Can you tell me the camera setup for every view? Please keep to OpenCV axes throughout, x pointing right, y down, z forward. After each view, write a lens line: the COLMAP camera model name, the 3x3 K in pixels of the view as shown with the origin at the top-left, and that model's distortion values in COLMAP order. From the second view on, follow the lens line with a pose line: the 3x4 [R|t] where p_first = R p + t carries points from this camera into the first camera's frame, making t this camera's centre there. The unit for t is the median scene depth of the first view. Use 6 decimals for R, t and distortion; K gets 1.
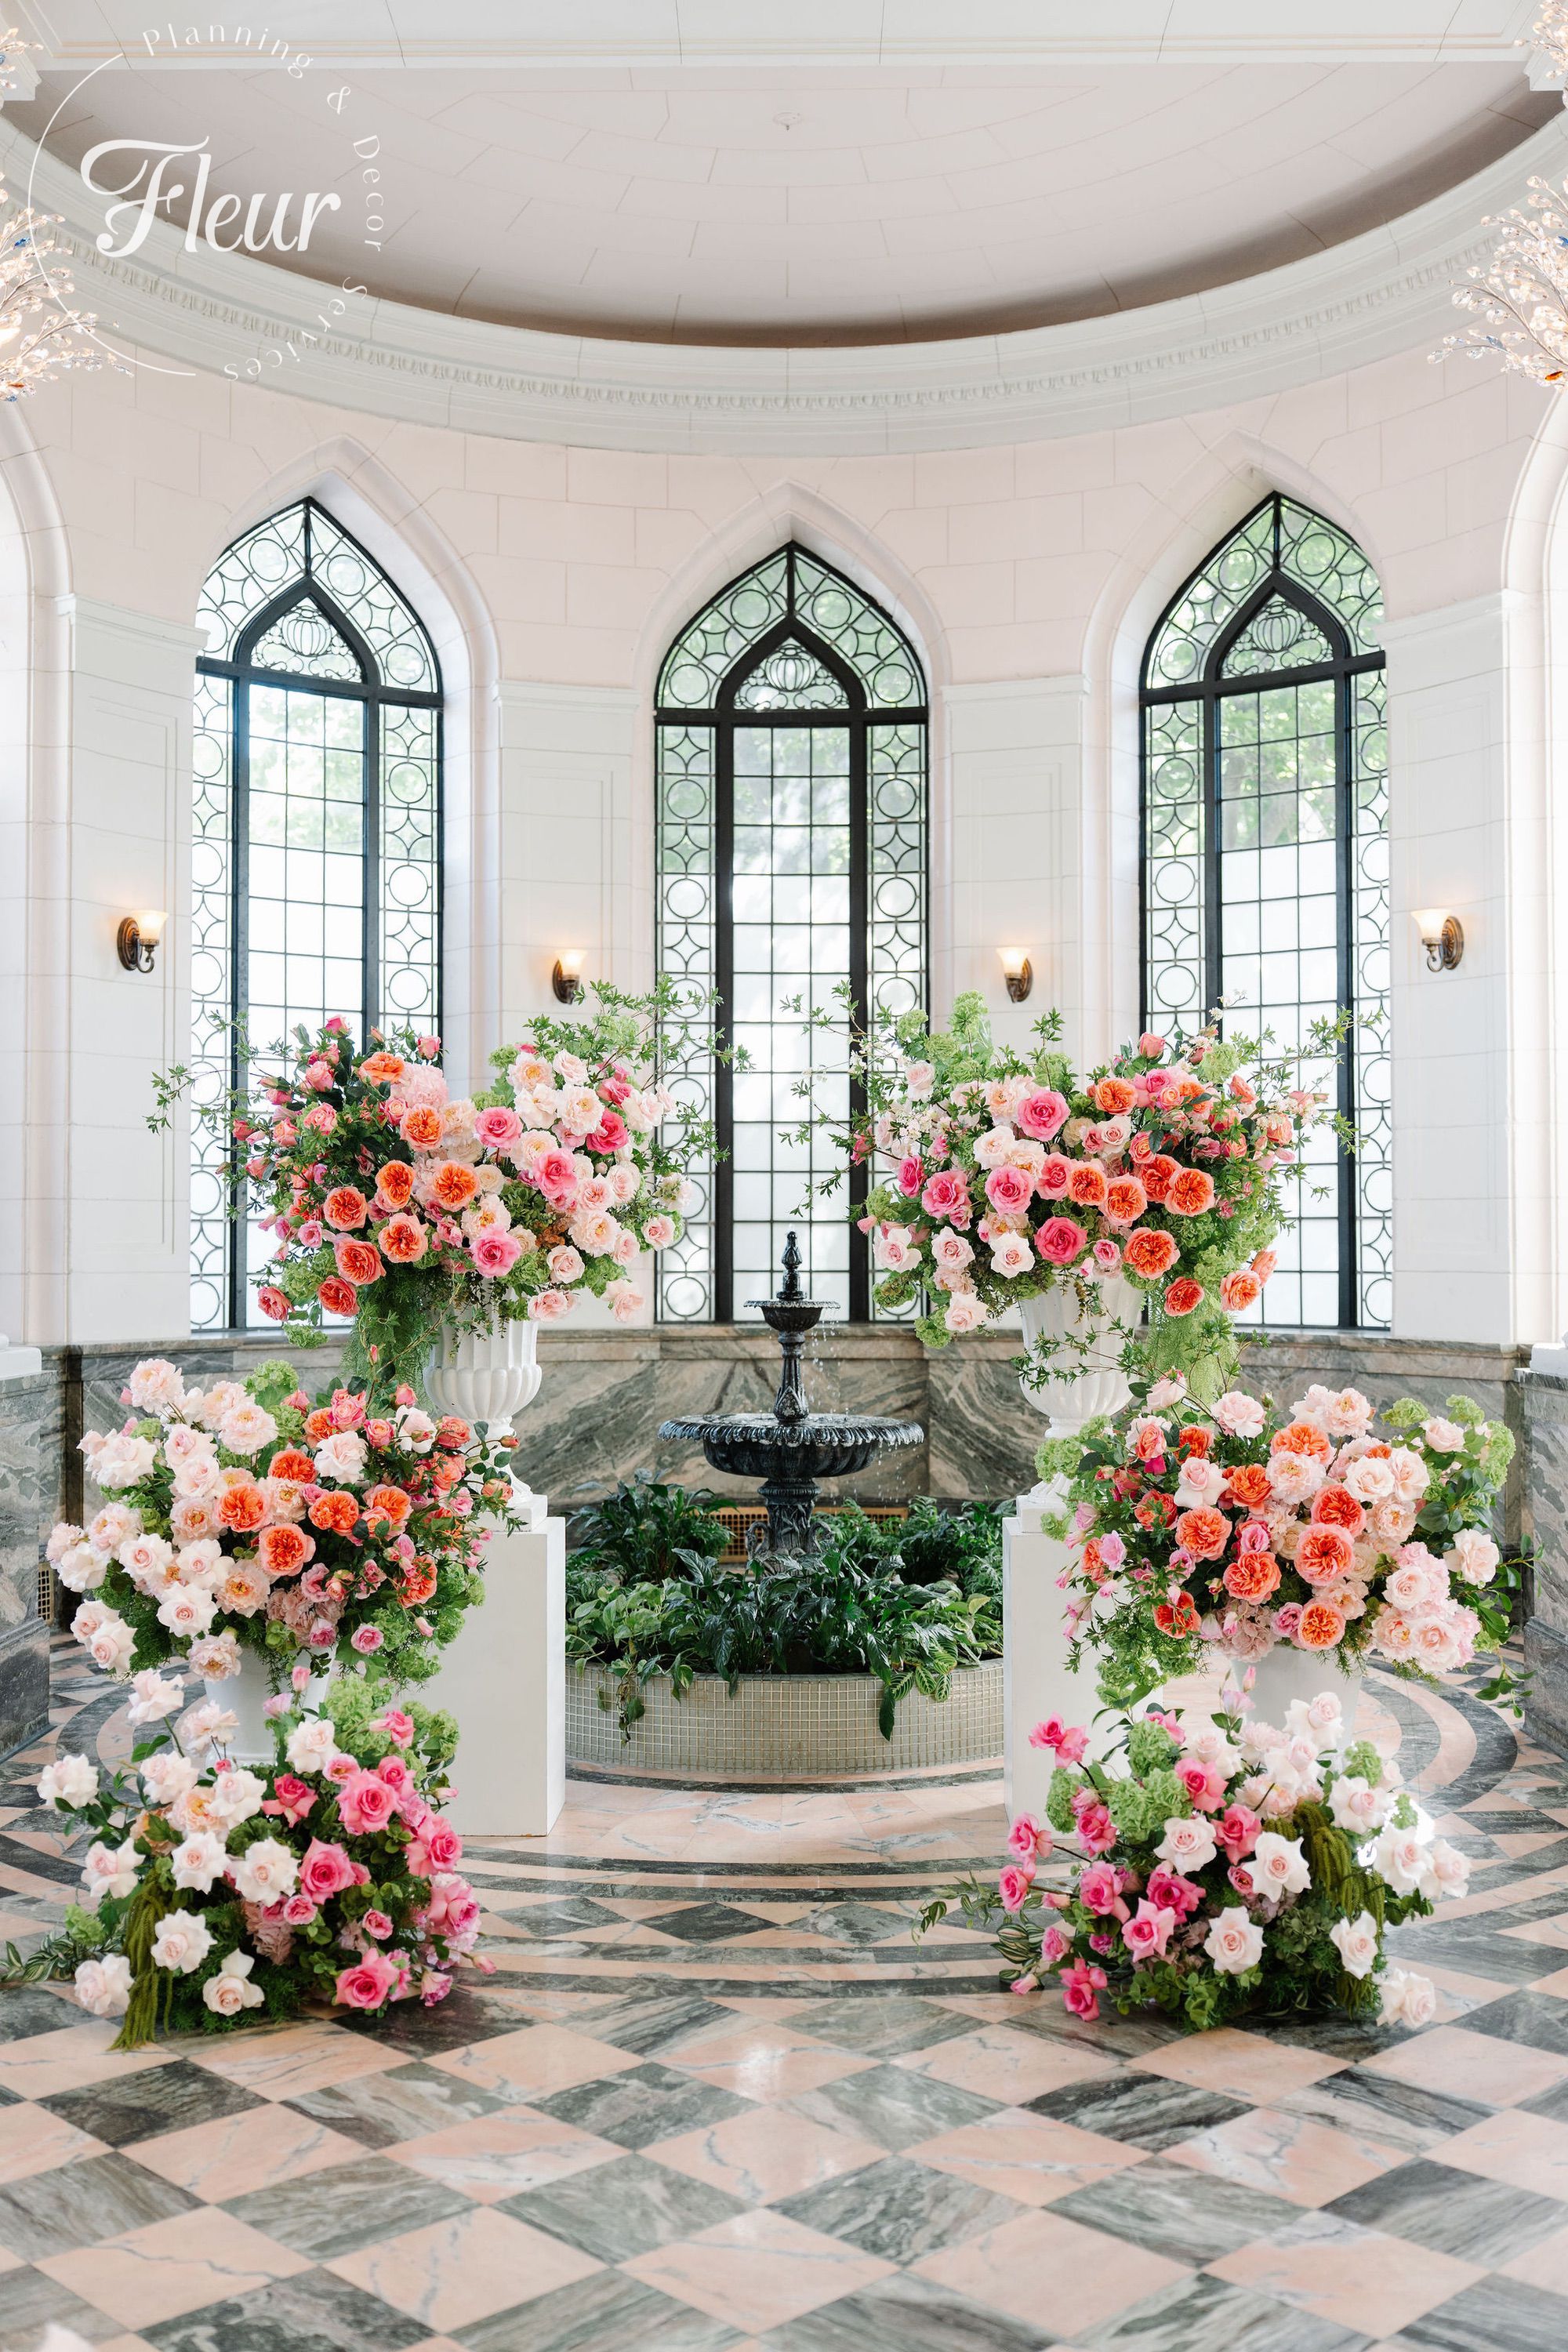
lens RADIAL K [[2293.2, 0, 784.0], [0, 2293.2, 1176.0], [0, 0, 1]] dist [0.003357, 0.009664]
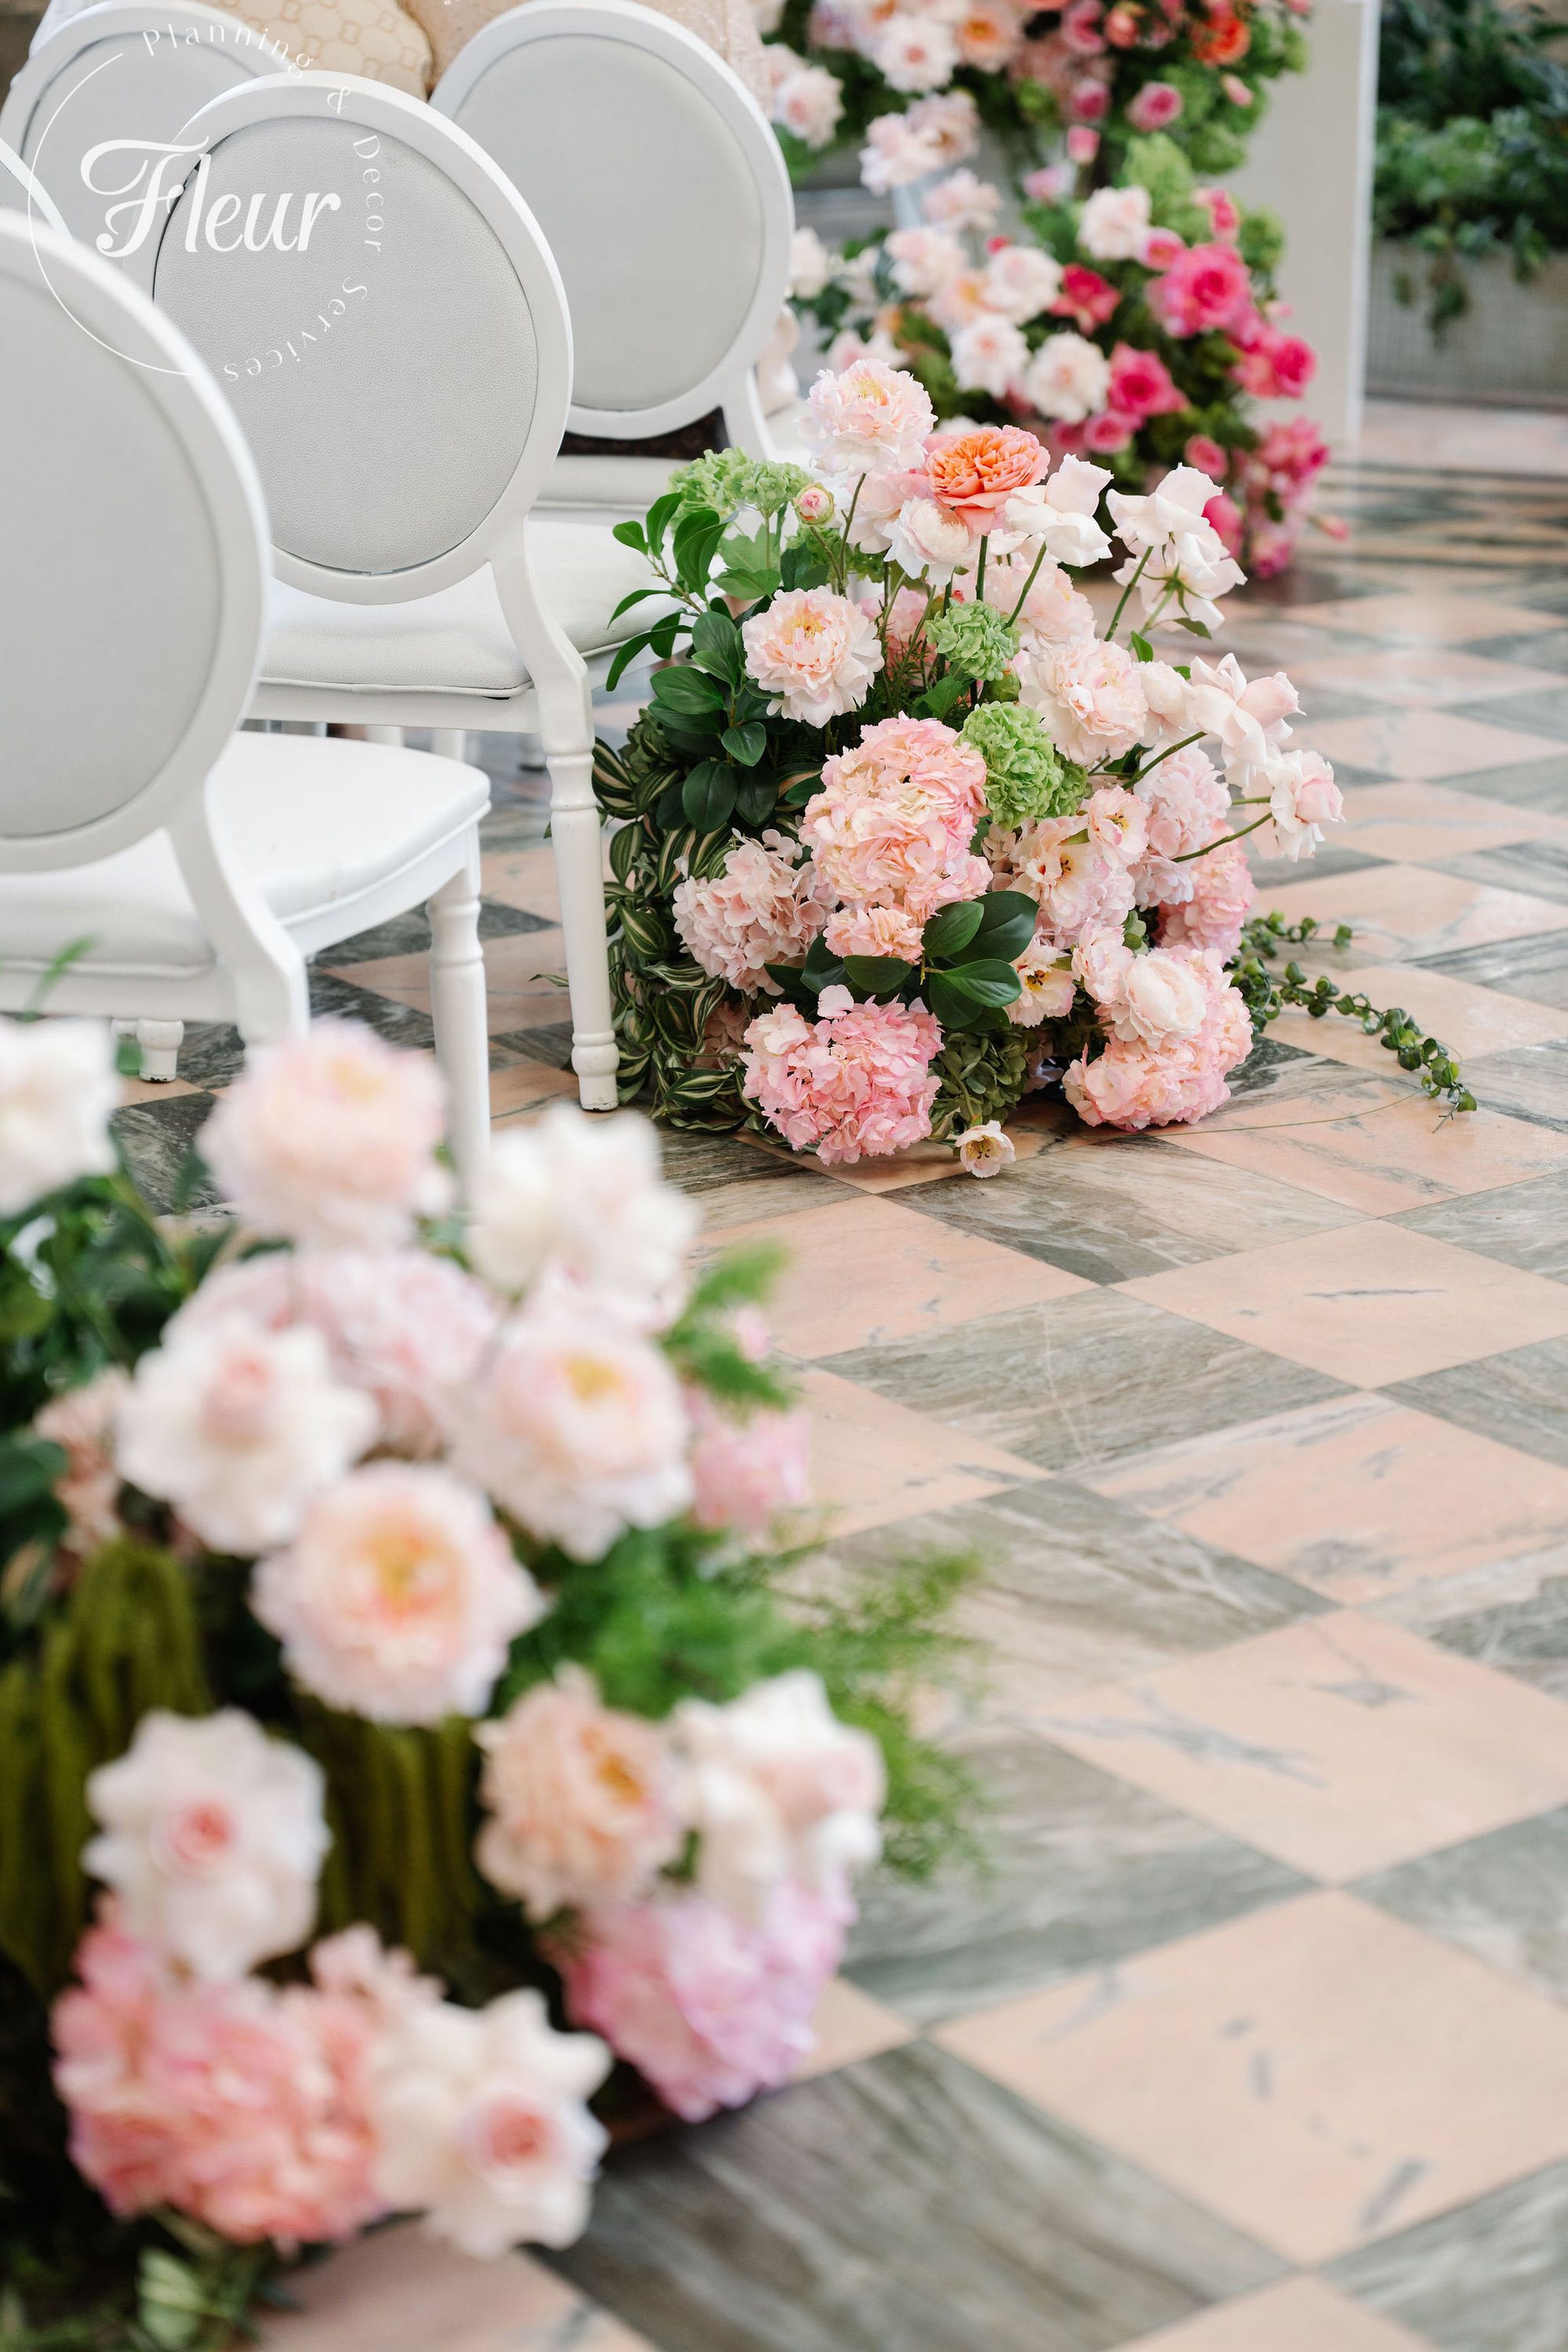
lens RADIAL K [[4625.3, 0, 784.0], [0, 4625.3, 1176.0], [0, 0, 1]] dist [0.000724, 0.013361]
pose [[0.990375, 0.040677, -0.132300, -0.084090], [0.005040, 0.944611, 0.328154, 0.039982], [0.138320, -0.325662, 0.935314, -0.420224]]
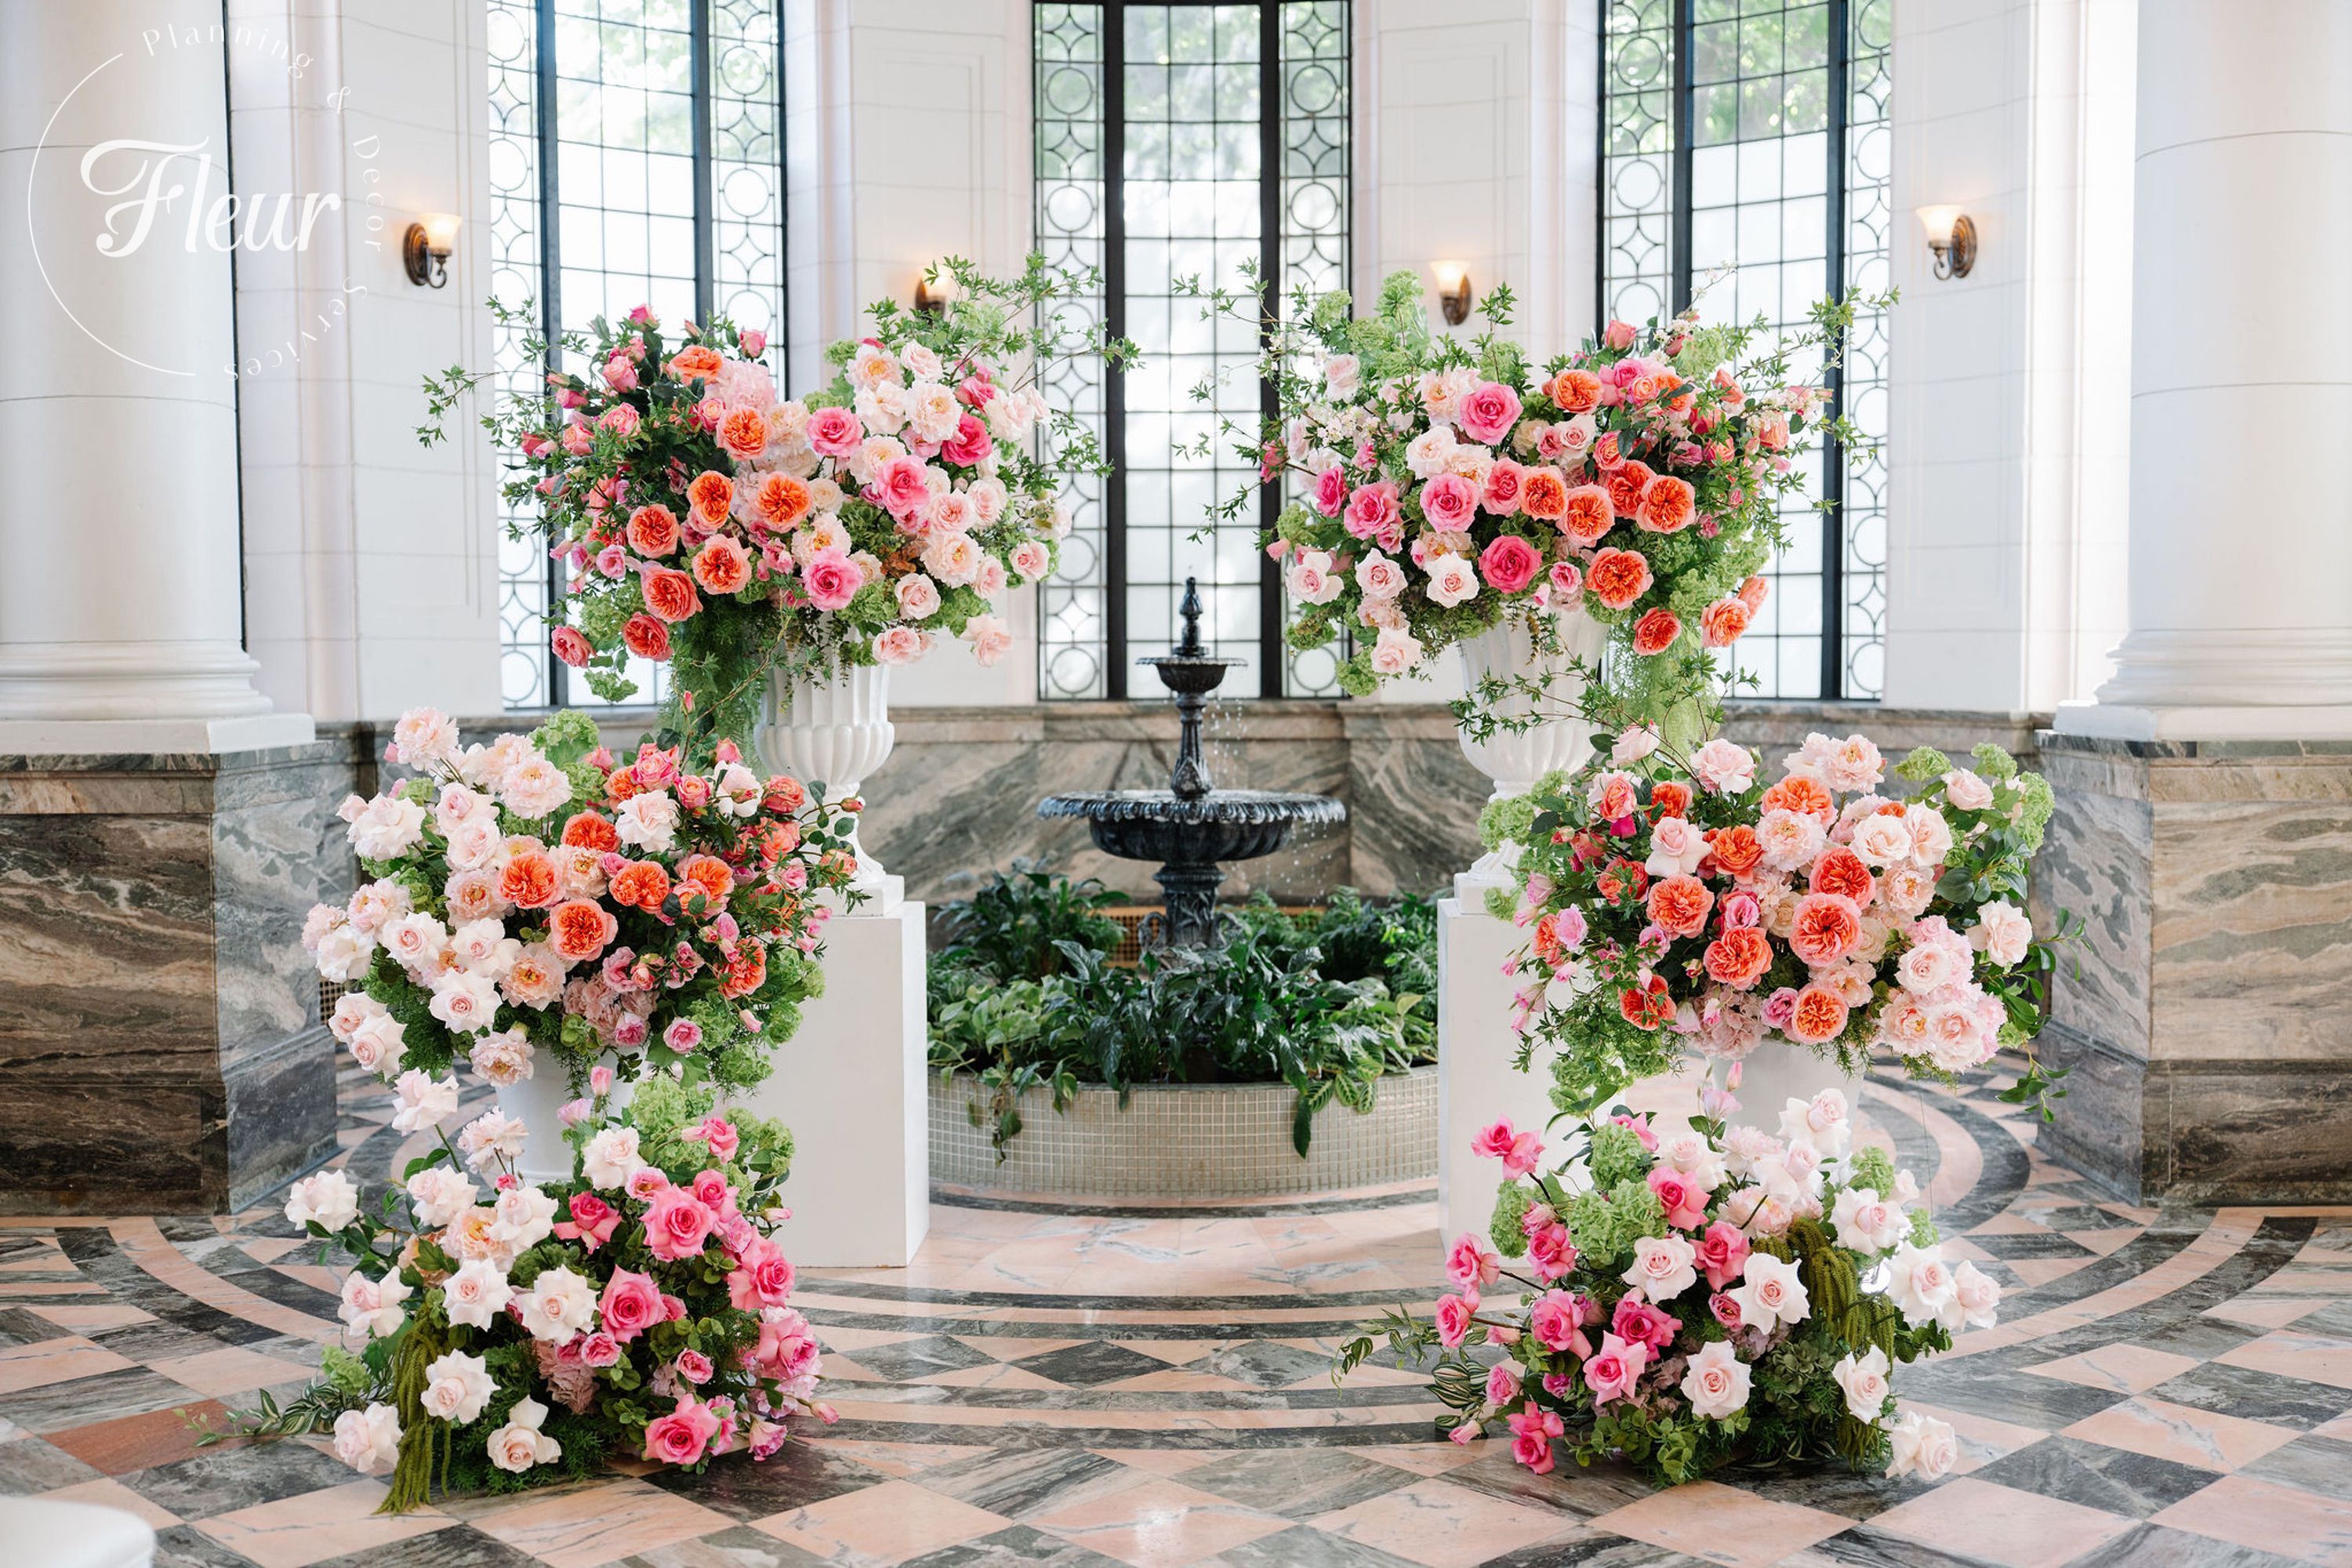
lens RADIAL K [[2519.2, 0, 1196.8], [0, 2519.2, 786.2], [0, 0, 1]] dist [0.010922, -0.000551]
pose [[0.999989, -0.004141, 0.002175, 0.004303], [0.003937, 0.996226, 0.086711, 0.028795], [-0.002526, -0.086701, 0.996231, 0.080473]]
